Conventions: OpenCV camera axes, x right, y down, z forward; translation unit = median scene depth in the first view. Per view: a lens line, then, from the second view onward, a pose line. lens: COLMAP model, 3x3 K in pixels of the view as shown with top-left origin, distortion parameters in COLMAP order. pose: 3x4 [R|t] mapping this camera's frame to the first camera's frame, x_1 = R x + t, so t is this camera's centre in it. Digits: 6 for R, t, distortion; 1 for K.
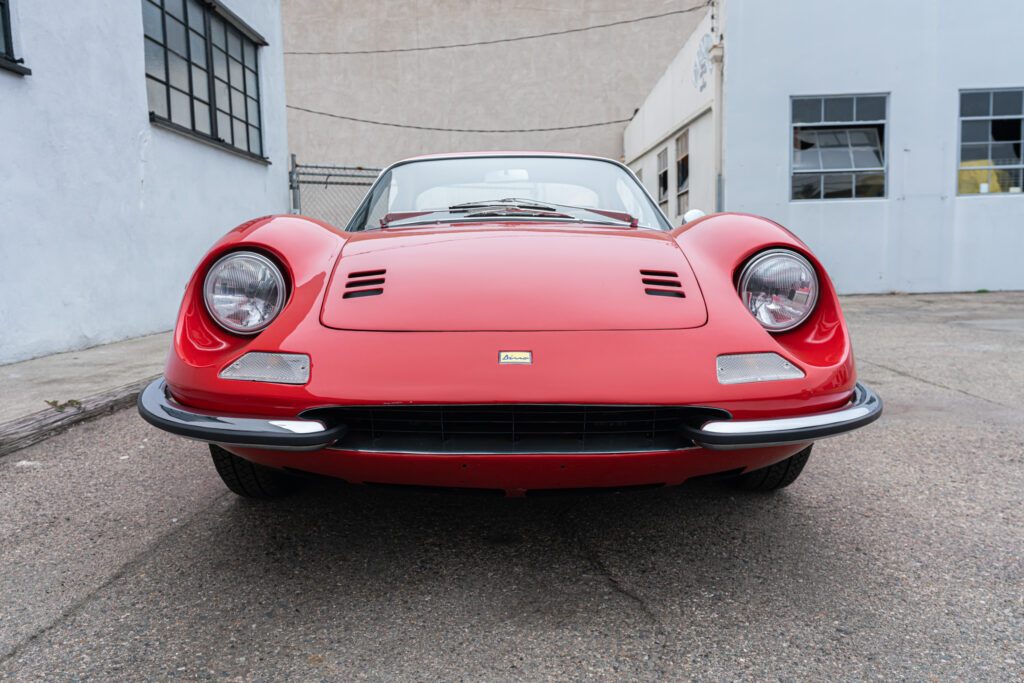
lens RADIAL K [[809.8, 0, 509.2], [0, 809.8, 341.2], [0, 0, 1]] dist [0.005292, 0.004827]
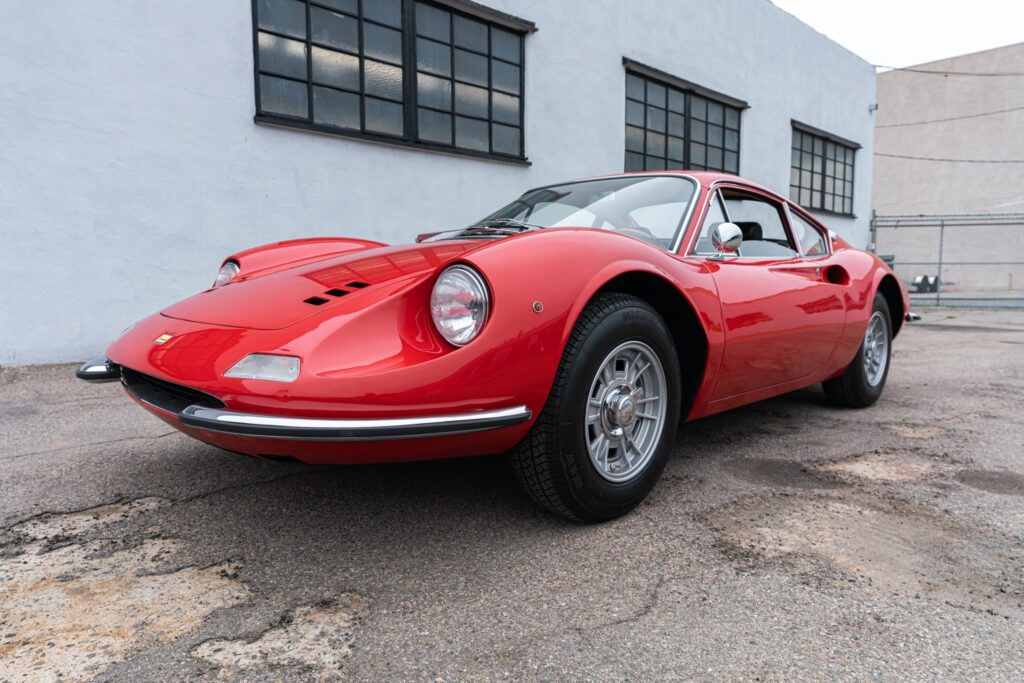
lens RADIAL K [[672.7, 0, 510.7], [0, 672.7, 342.6], [0, 0, 1]] dist [-0.005689, 0.010462]
pose [[0.705951, 0.087507, -0.702834, 0.211939], [-0.083341, 0.995707, 0.040261, 0.046064], [0.703340, 0.030153, 0.710213, -0.515036]]
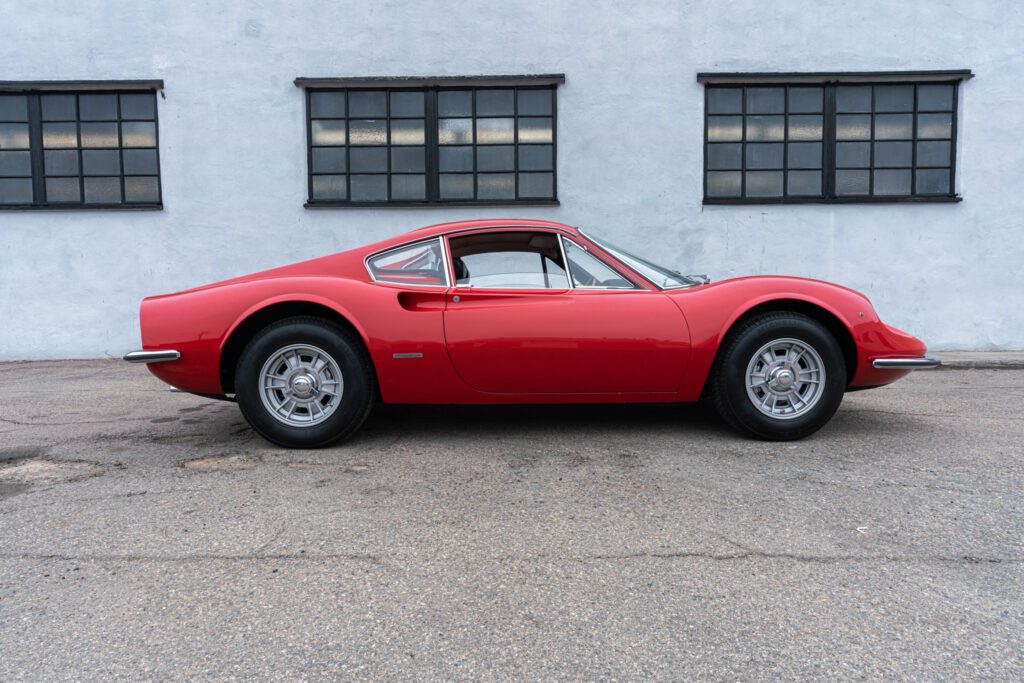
lens RADIAL K [[577.2, 0, 511.2], [0, 577.2, 345.1], [0, 0, 1]] dist [-0.005110, 0.005790]
pose [[0.019124, 0.079380, -0.996661, 0.396786], [-0.090541, 0.992885, 0.077342, -0.003573], [0.995709, 0.088760, 0.026175, -0.020376]]
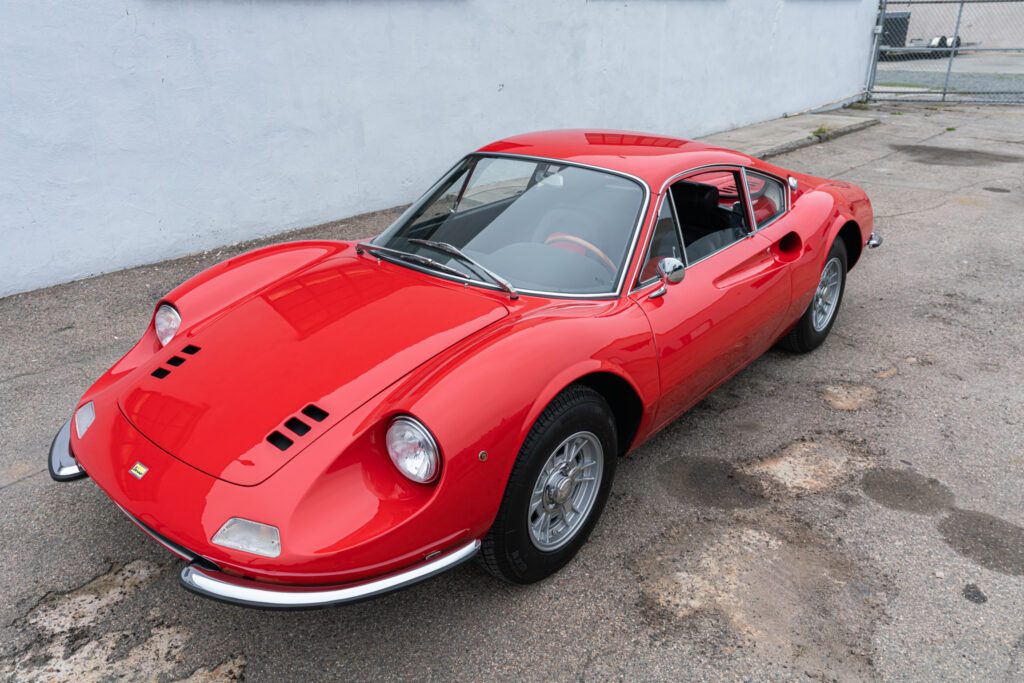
lens RADIAL K [[771.5, 0, 508.2], [0, 771.5, 341.5], [0, 0, 1]] dist [0.005148, 0.001774]
pose [[0.750285, 0.263633, -0.606275, 0.226313], [-0.062646, 0.941275, 0.331778, -0.059801], [0.658140, -0.210947, 0.722740, -0.536840]]
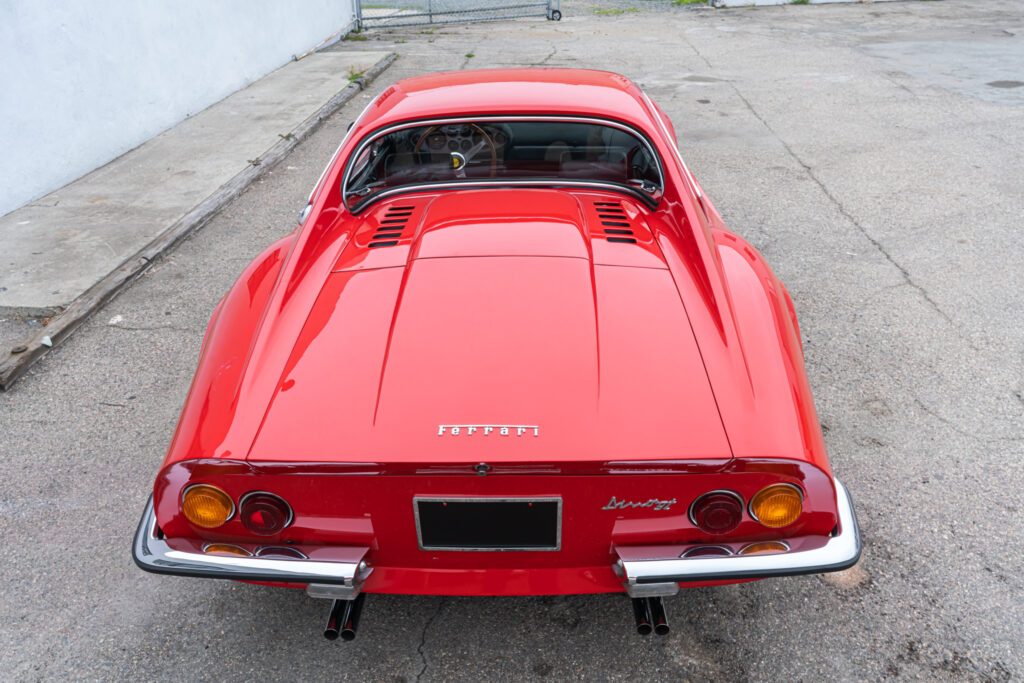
lens RADIAL K [[785.3, 0, 512.2], [0, 785.3, 348.5], [0, 0, 1]] dist [0.004083, 0.003235]
pose [[0.999303, 0.008632, -0.036315, 0.032209], [0.006429, 0.918556, 0.395237, -0.074643], [0.036769, -0.395195, 0.917861, -0.356259]]
